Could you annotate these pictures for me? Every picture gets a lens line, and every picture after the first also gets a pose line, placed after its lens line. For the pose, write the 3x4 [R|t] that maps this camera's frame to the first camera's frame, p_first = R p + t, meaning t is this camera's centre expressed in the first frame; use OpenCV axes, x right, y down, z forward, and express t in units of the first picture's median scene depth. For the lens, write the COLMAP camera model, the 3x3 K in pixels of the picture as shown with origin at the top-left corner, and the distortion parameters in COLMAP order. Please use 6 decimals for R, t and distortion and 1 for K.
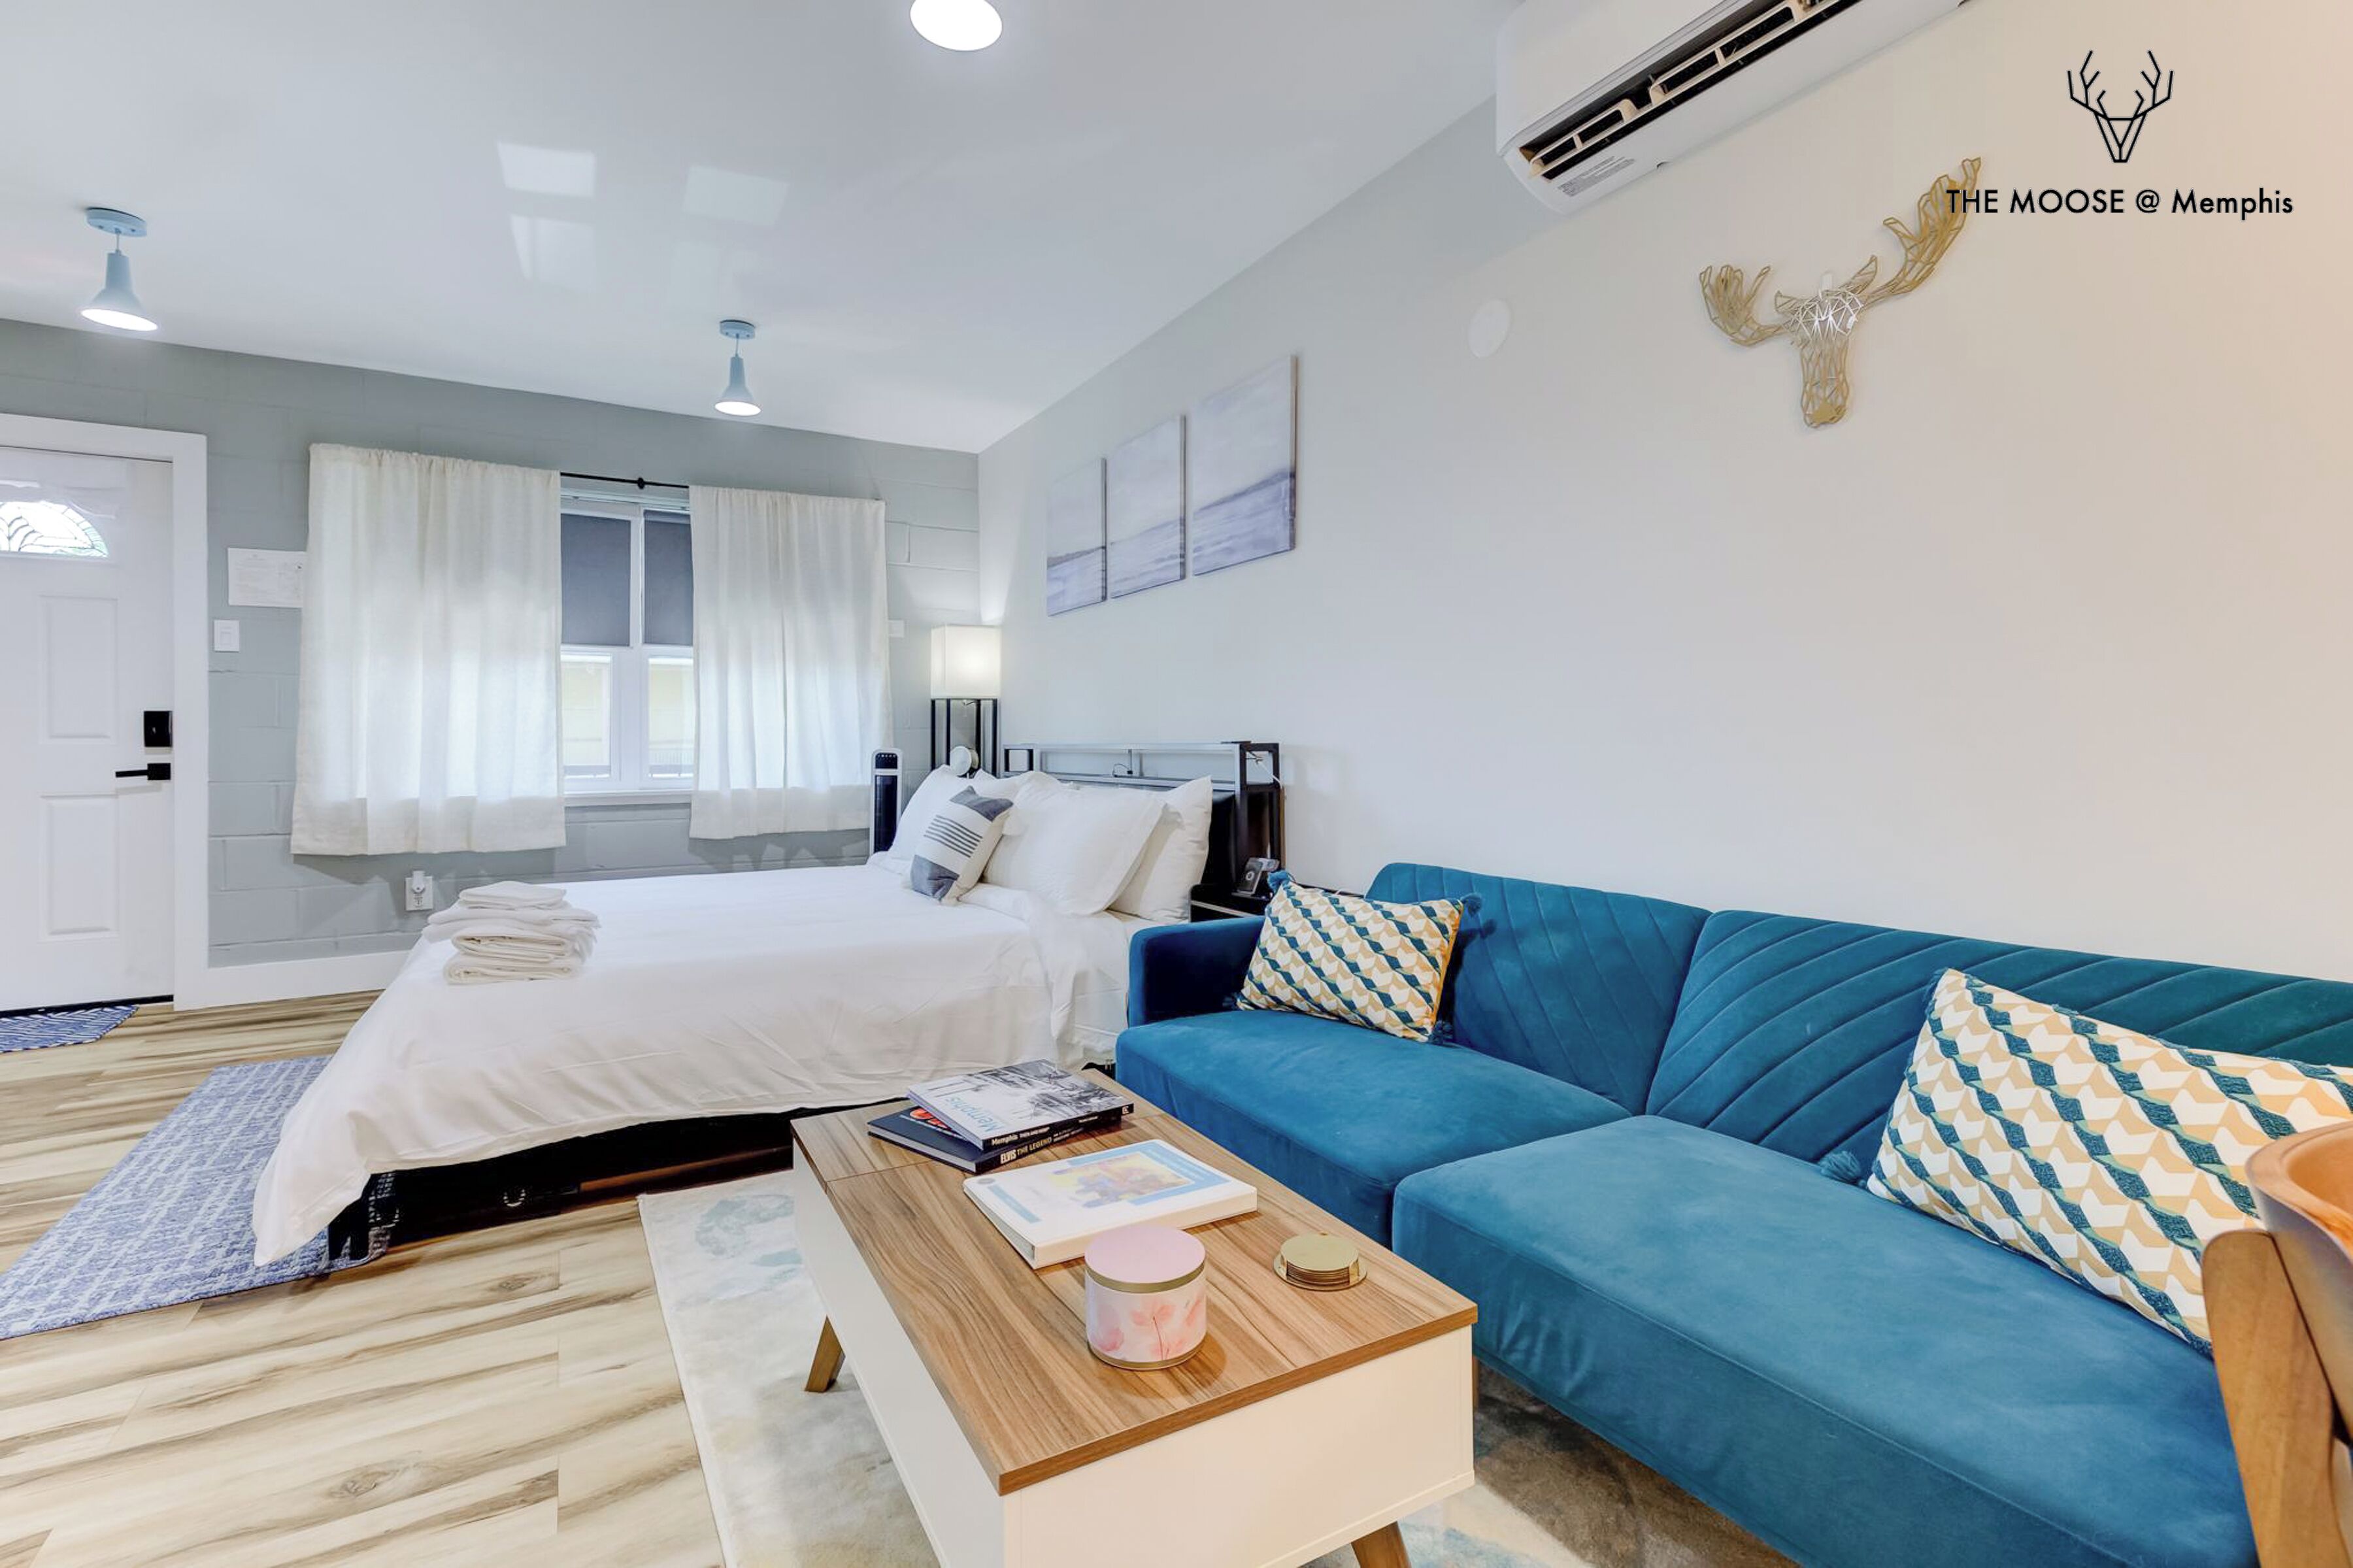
lens RADIAL K [[1080.0, 0, 1179.9], [0, 1080.0, 740.0], [0, 0, 1]] dist [0.017283, 0.000938]
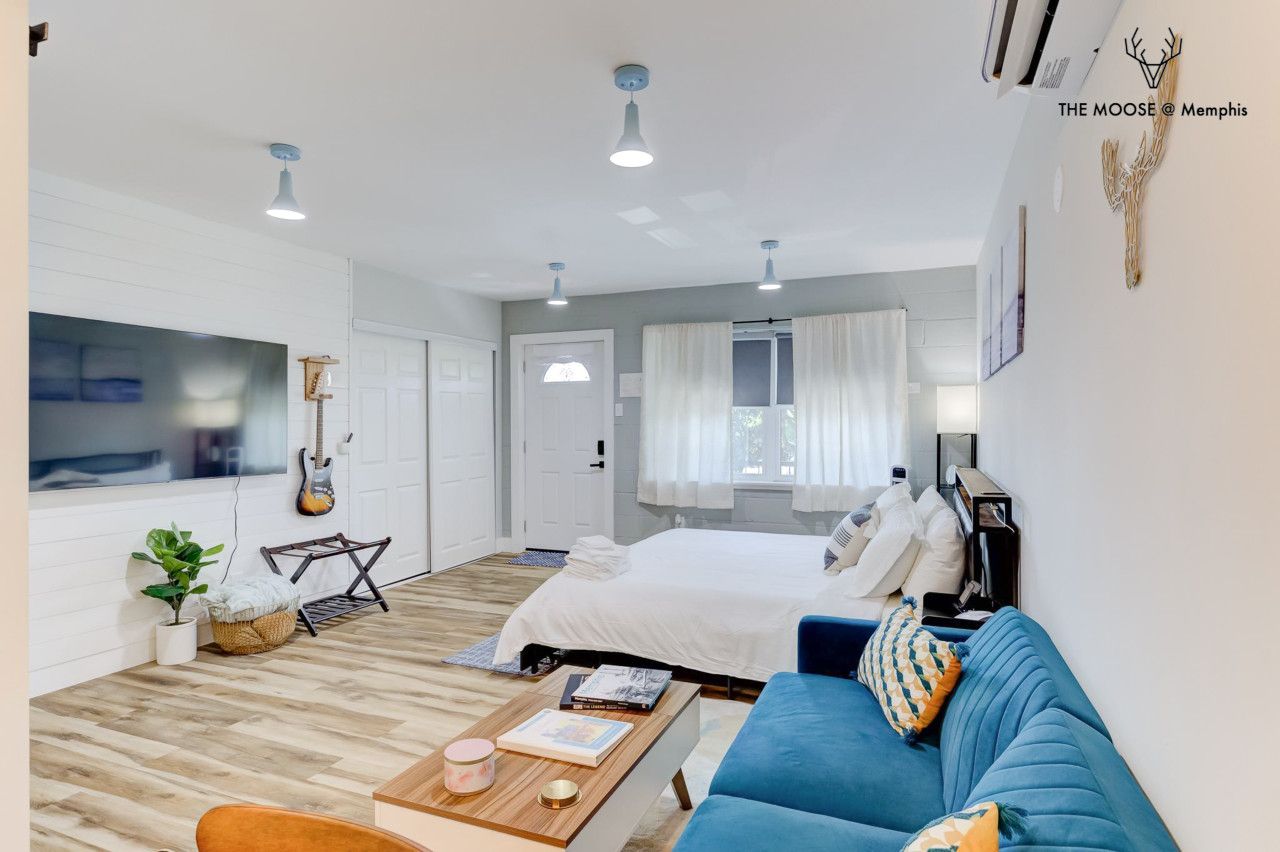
lens RADIAL K [[692.2, 0, 642.1], [0, 692.2, 426.0], [0, 0, 1]] dist [0.006994, 0.000258]
pose [[0.621874, 0.006334, -0.783092, 0.349653], [-0.002828, 0.999979, 0.005842, -0.065577], [0.783113, -0.001418, 0.621878, 0.080665]]
